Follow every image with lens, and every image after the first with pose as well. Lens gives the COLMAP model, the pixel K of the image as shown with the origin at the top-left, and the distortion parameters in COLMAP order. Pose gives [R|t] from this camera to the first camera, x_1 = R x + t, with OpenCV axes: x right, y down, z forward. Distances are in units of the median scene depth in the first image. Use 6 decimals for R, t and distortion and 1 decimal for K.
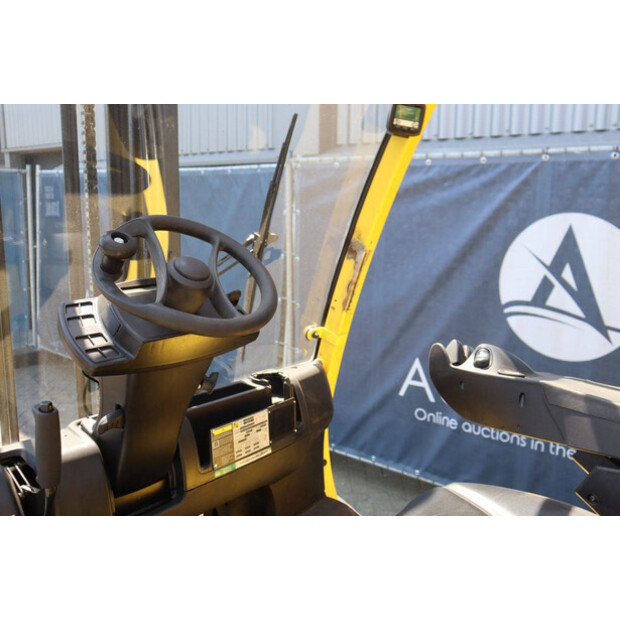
lens RADIAL K [[618.2, 0, 318.2], [0, 618.2, 309.4], [0, 0, 1]] dist [-0.112236, 0.225046]
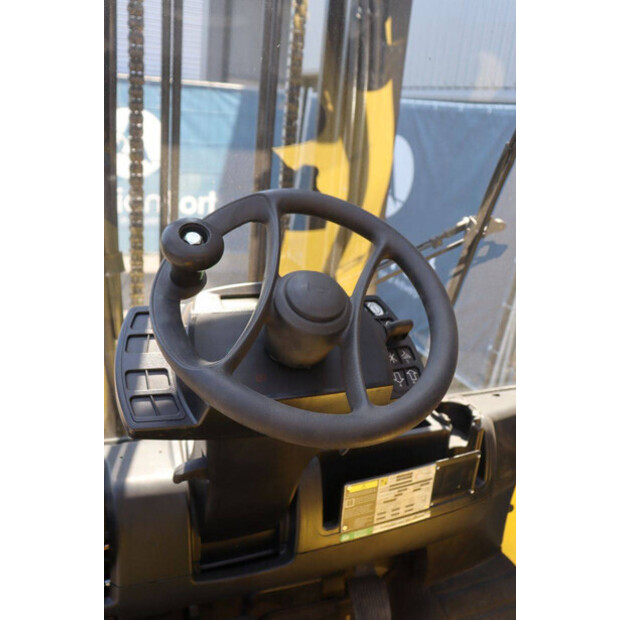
lens RADIAL K [[565.3, 0, 310.0], [0, 565.3, 310.1], [0, 0, 1]] dist [-0.129279, 0.146713]
pose [[0.894924, 0.213697, -0.391719, 0.003311], [-0.157983, 0.972743, 0.169740, -0.098568], [0.417315, -0.090020, 0.904292, 0.347509]]
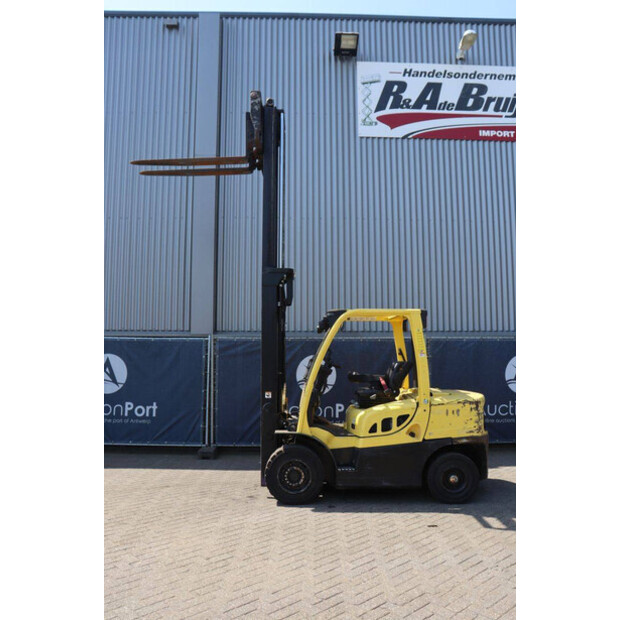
lens RADIAL K [[521.7, 0, 308.6], [0, 521.7, 307.5], [0, 0, 1]] dist [-0.112011, 0.006273]
pose [[0.750031, 0.045100, 0.659863, -3.285910], [0.122437, 0.970961, -0.205531, 0.401760], [-0.649971, 0.234946, 0.722730, -2.549930]]
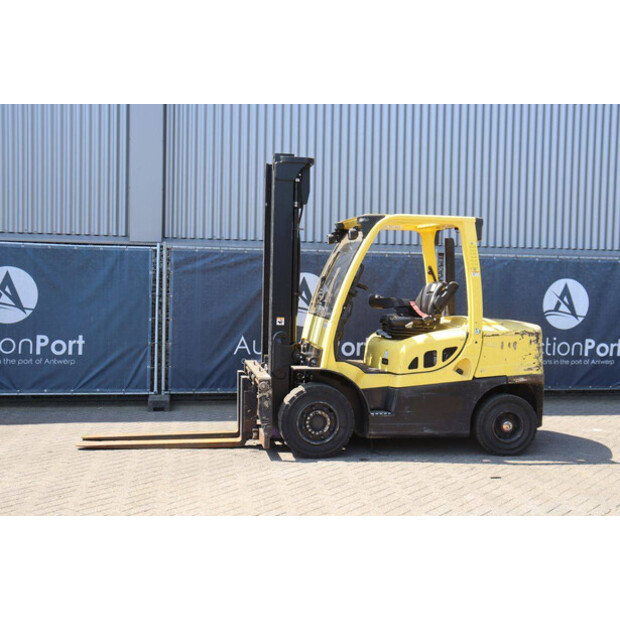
lens RADIAL K [[761.6, 0, 314.0], [0, 761.6, 308.1], [0, 0, 1]] dist [0.022910, 0.002332]
pose [[0.632208, -0.030827, 0.774185, -4.323085], [0.120812, 0.990909, -0.059200, 0.412254], [-0.765322, 0.130957, 0.630185, -2.326213]]
